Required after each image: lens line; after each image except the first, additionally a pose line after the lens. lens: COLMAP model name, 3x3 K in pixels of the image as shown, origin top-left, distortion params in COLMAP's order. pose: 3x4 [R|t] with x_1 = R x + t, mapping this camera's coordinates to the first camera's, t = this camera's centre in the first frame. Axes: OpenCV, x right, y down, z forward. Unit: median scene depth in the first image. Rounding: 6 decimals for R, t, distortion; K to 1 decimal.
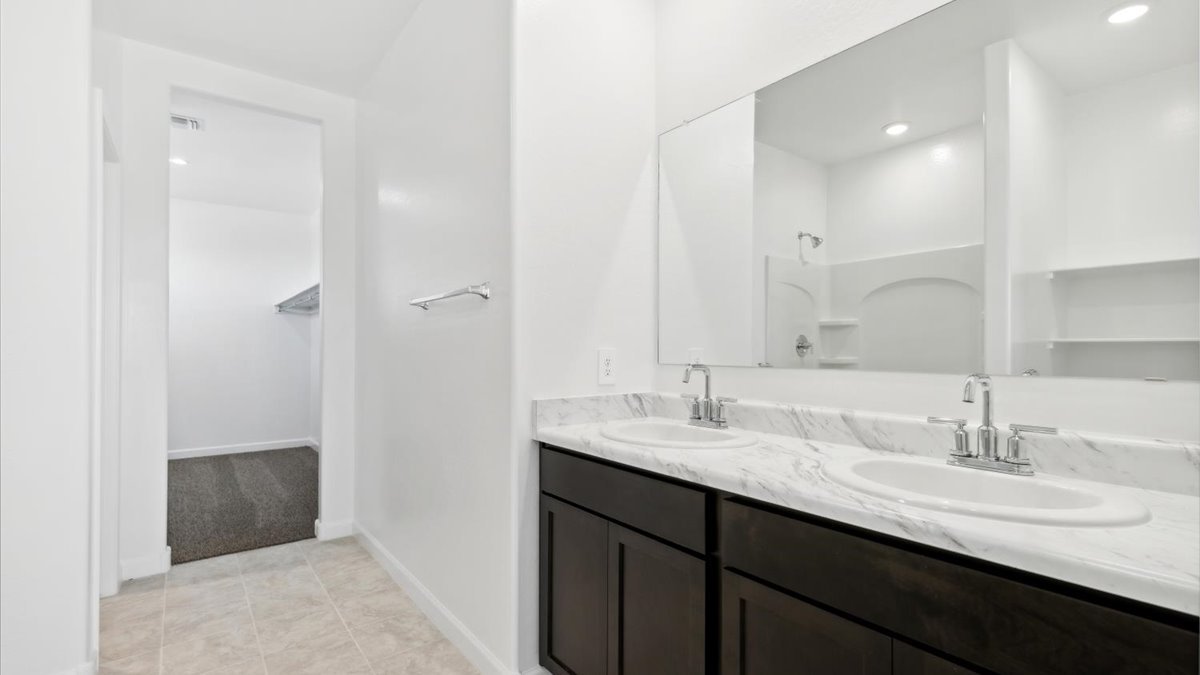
lens RADIAL K [[535.8, 0, 592.5], [0, 535.8, 344.0], [0, 0, 1]] dist [0.012829, -0.000383]
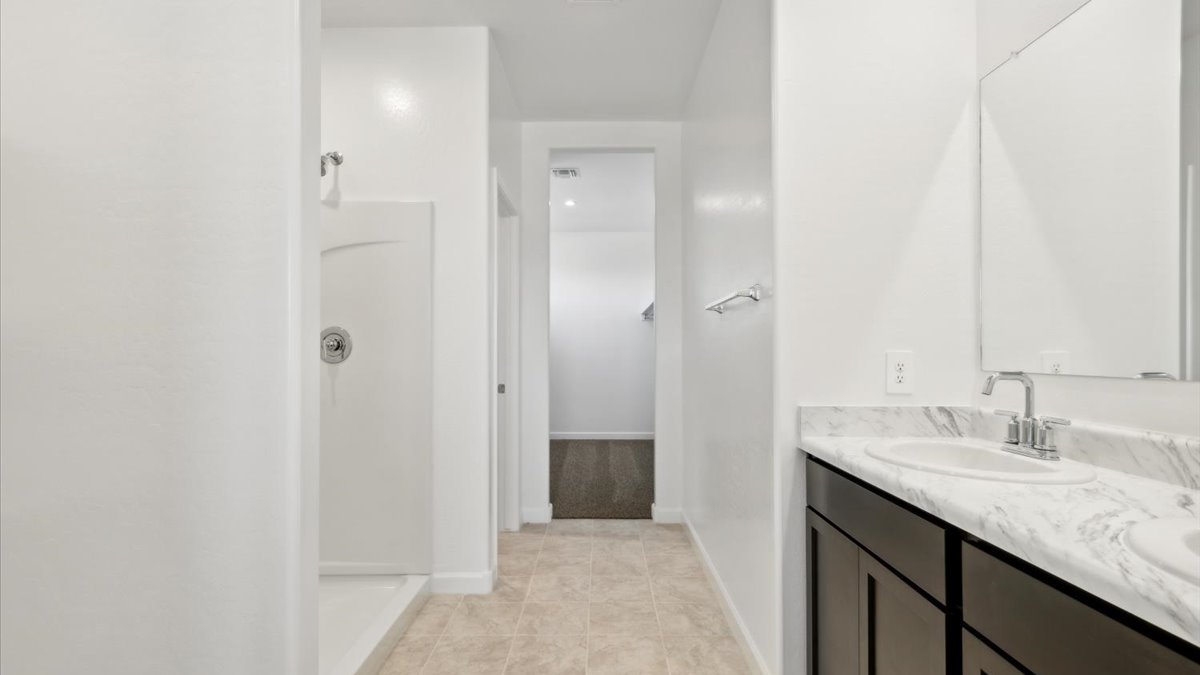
lens RADIAL K [[561.0, 0, 602.8], [0, 561.0, 347.3], [0, 0, 1]] dist [0.011972, -0.000764]
pose [[0.794505, -0.004197, -0.607243, 0.188306], [0.004348, 0.999990, -0.001223, 0.001247], [0.607242, -0.001669, 0.794515, 0.007489]]
